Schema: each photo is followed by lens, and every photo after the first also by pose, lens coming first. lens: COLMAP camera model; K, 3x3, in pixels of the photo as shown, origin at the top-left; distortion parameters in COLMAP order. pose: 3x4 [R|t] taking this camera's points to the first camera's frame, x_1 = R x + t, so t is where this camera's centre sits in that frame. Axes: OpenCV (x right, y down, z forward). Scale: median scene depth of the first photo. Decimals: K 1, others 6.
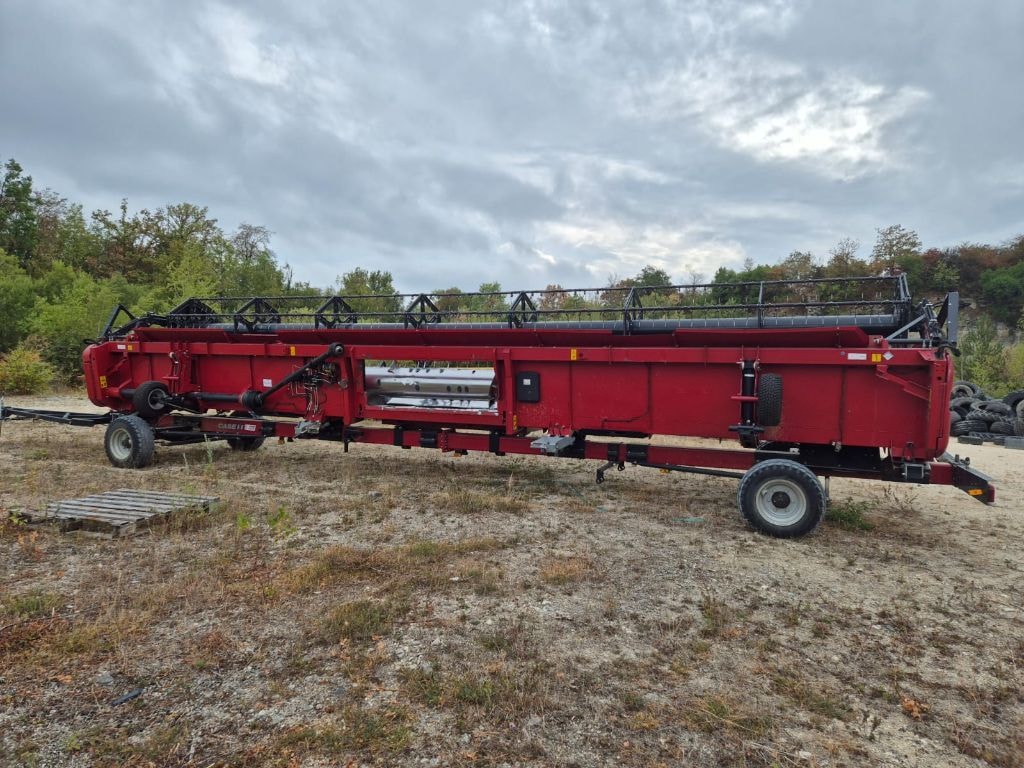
lens RADIAL K [[679.7, 0, 512.0], [0, 679.7, 384.0], [0, 0, 1]] dist [0.071812, -0.061857]
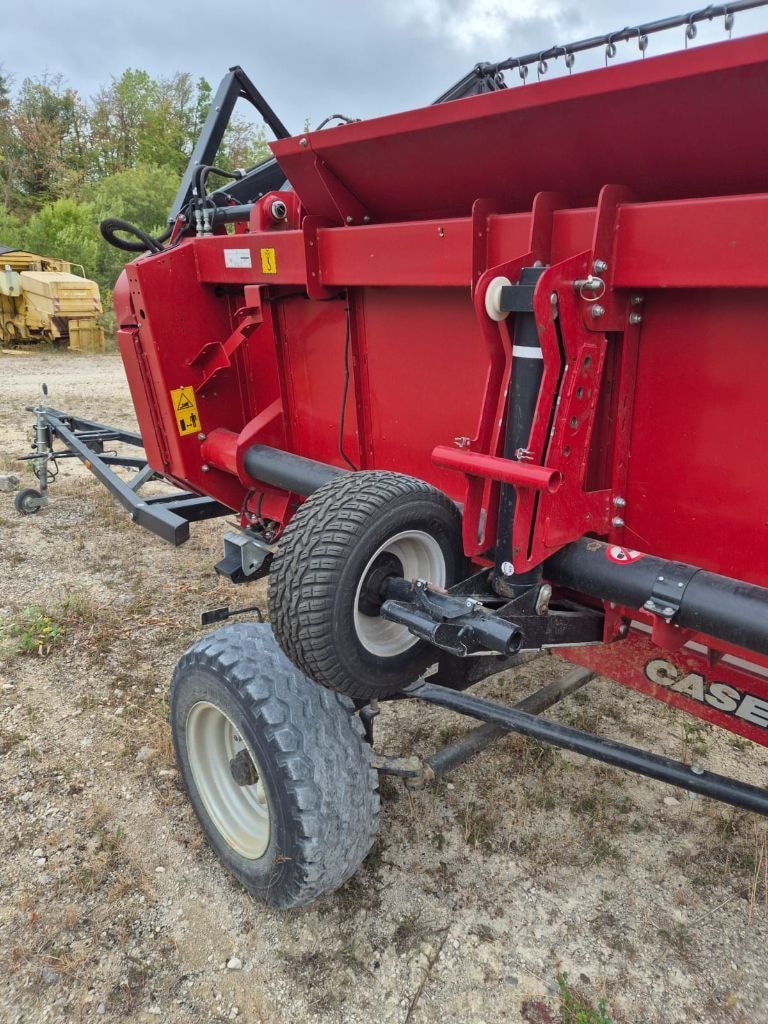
lens RADIAL K [[679.7, 0, 376.7], [0, 679.7, 507.0], [0, 0, 1]] dist [0.071812, -0.061857]
pose [[0.914729, 0.119862, -0.385881, -0.430713], [-0.017459, 0.965822, 0.258618, -0.034727], [0.403691, -0.229828, 0.885558, 0.805791]]
